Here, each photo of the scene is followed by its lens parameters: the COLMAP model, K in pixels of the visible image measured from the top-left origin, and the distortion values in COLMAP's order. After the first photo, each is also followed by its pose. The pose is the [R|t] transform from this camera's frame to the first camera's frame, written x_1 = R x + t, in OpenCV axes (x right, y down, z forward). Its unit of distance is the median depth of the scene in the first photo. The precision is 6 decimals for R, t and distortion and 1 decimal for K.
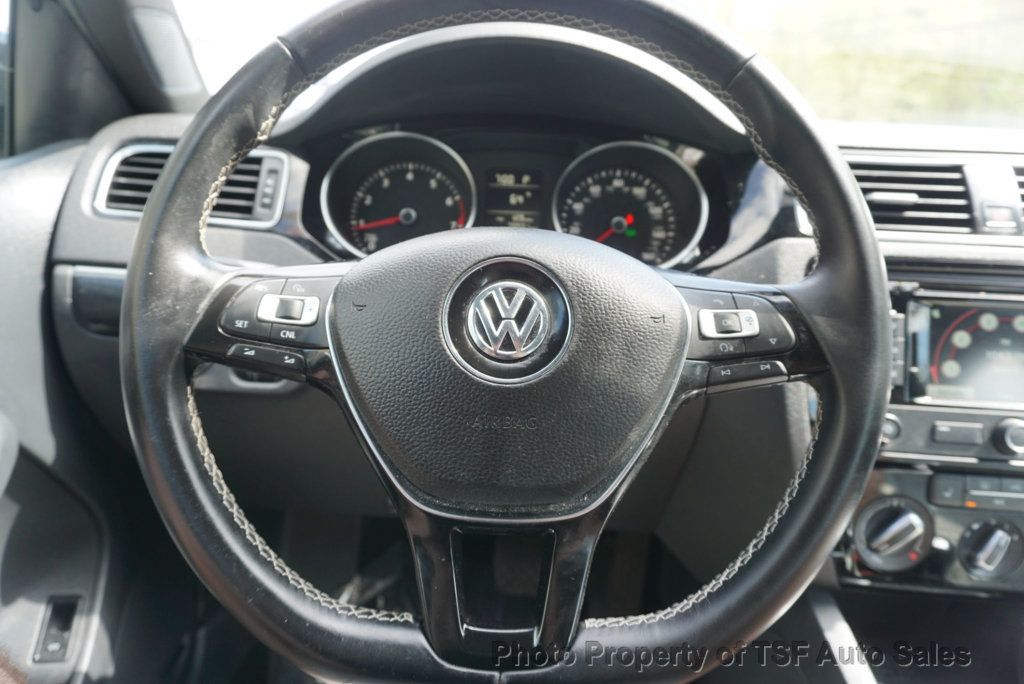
lens RADIAL K [[703.0, 0, 512.0], [0, 703.0, 342.0], [0, 0, 1]] dist [-0.055367, 0.064285]
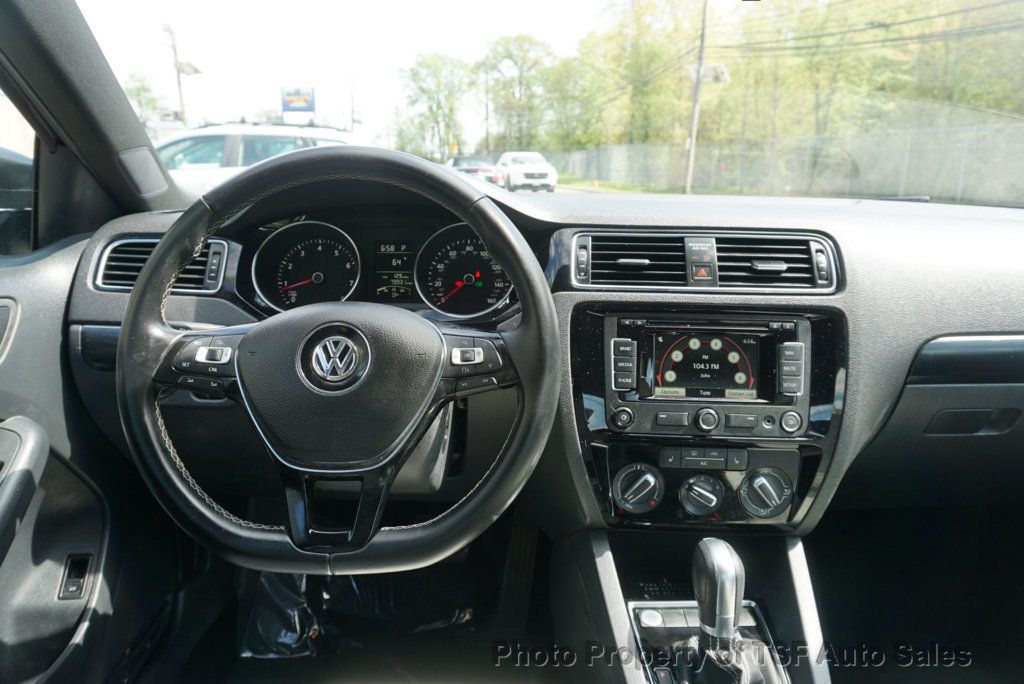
lens RADIAL K [[703.0, 0, 512.0], [0, 703.0, 342.0], [0, 0, 1]] dist [-0.055367, 0.064285]
pose [[0.999499, -0.029543, 0.011331, 0.267235], [0.029732, 0.999416, -0.016852, -0.018563], [-0.010826, 0.017180, 0.999794, -0.490233]]
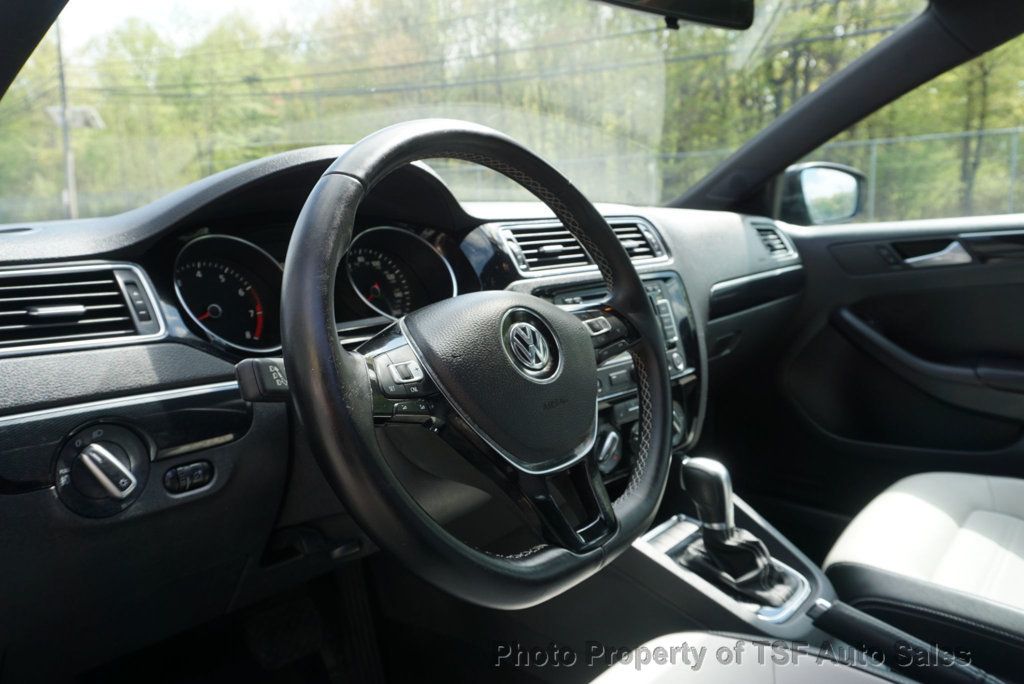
lens RADIAL K [[738.7, 0, 512.0], [0, 738.7, 342.0], [0, 0, 1]] dist [-0.034225, 0.001821]
pose [[0.669058, -0.185773, 0.719618, -0.797762], [0.248031, 0.968557, 0.019433, -0.053423], [-0.700601, 0.165486, 0.694098, -0.095214]]
